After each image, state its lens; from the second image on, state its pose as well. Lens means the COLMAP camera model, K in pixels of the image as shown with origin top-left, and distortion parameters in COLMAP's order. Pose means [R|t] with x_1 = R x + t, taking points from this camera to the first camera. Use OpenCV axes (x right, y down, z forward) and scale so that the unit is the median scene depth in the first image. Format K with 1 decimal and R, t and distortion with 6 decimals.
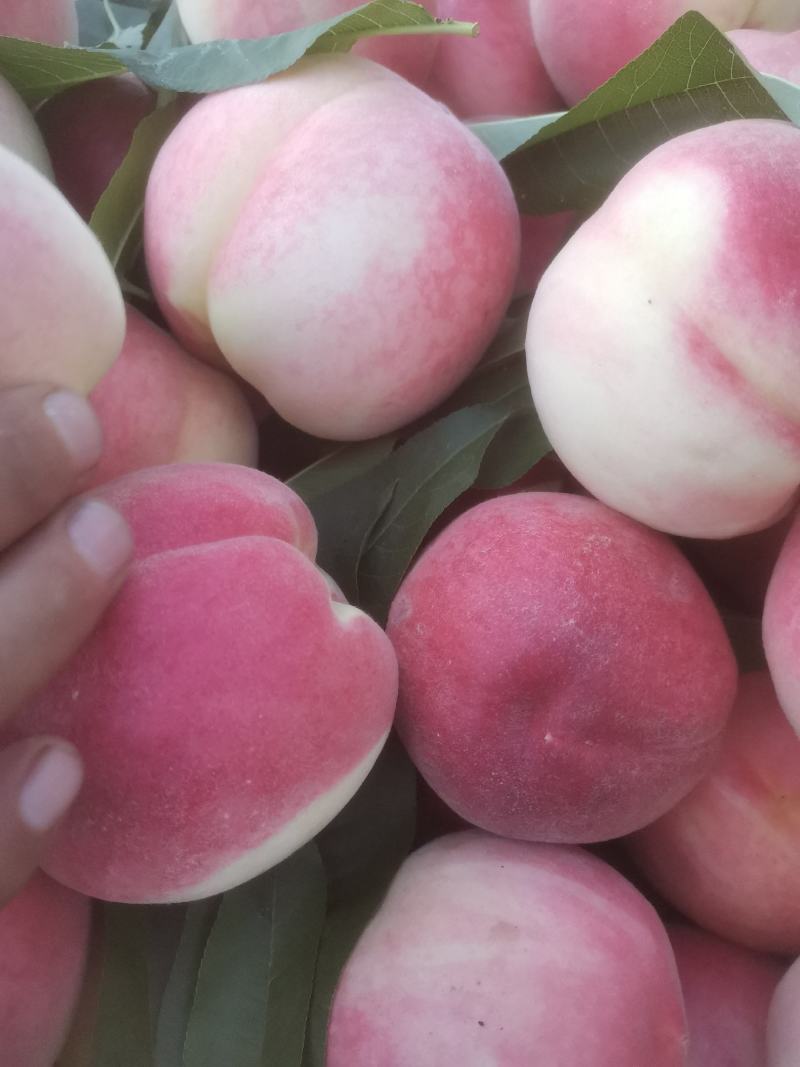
lens RADIAL K [[780.8, 0, 405.4], [0, 780.8, 538.3], [0, 0, 1]] dist [0.006602, -0.013213]
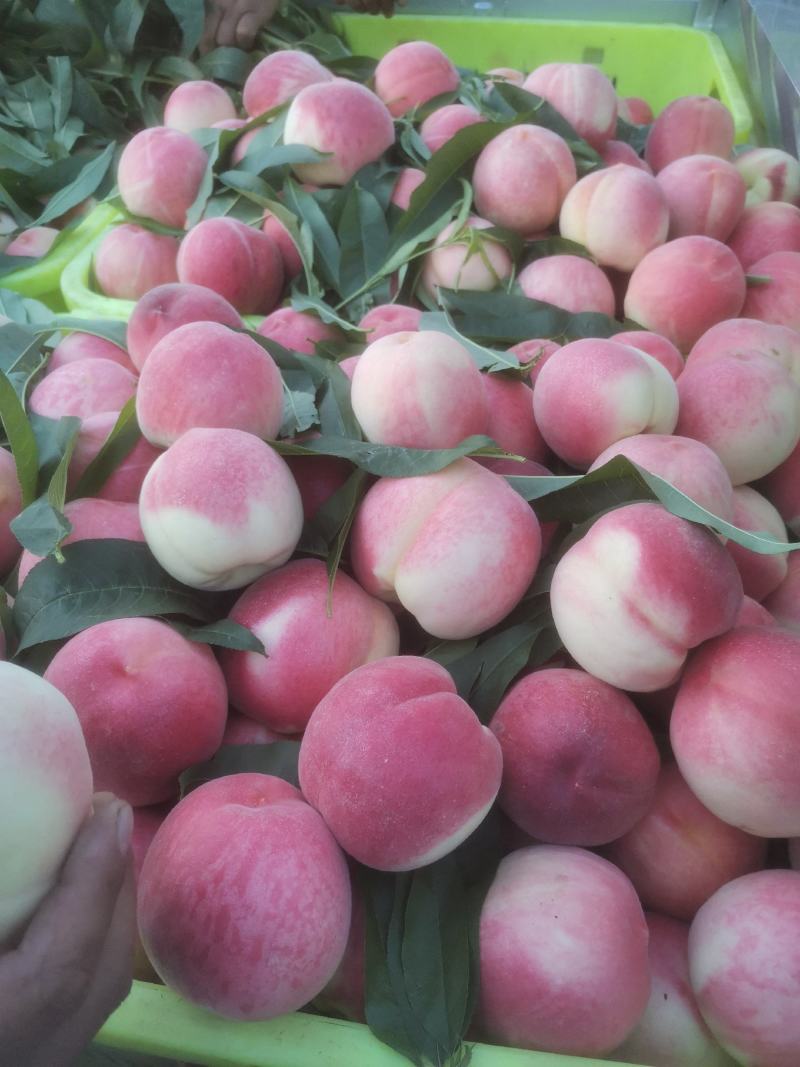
lens RADIAL K [[780.8, 0, 391.8], [0, 780.8, 534.0], [0, 0, 1]] dist [0.006602, -0.013213]
pose [[0.998181, 0.006751, 0.059911, -0.432755], [0.004787, 0.981701, -0.190368, -0.020592], [-0.060100, 0.190308, 0.979883, -1.151974]]
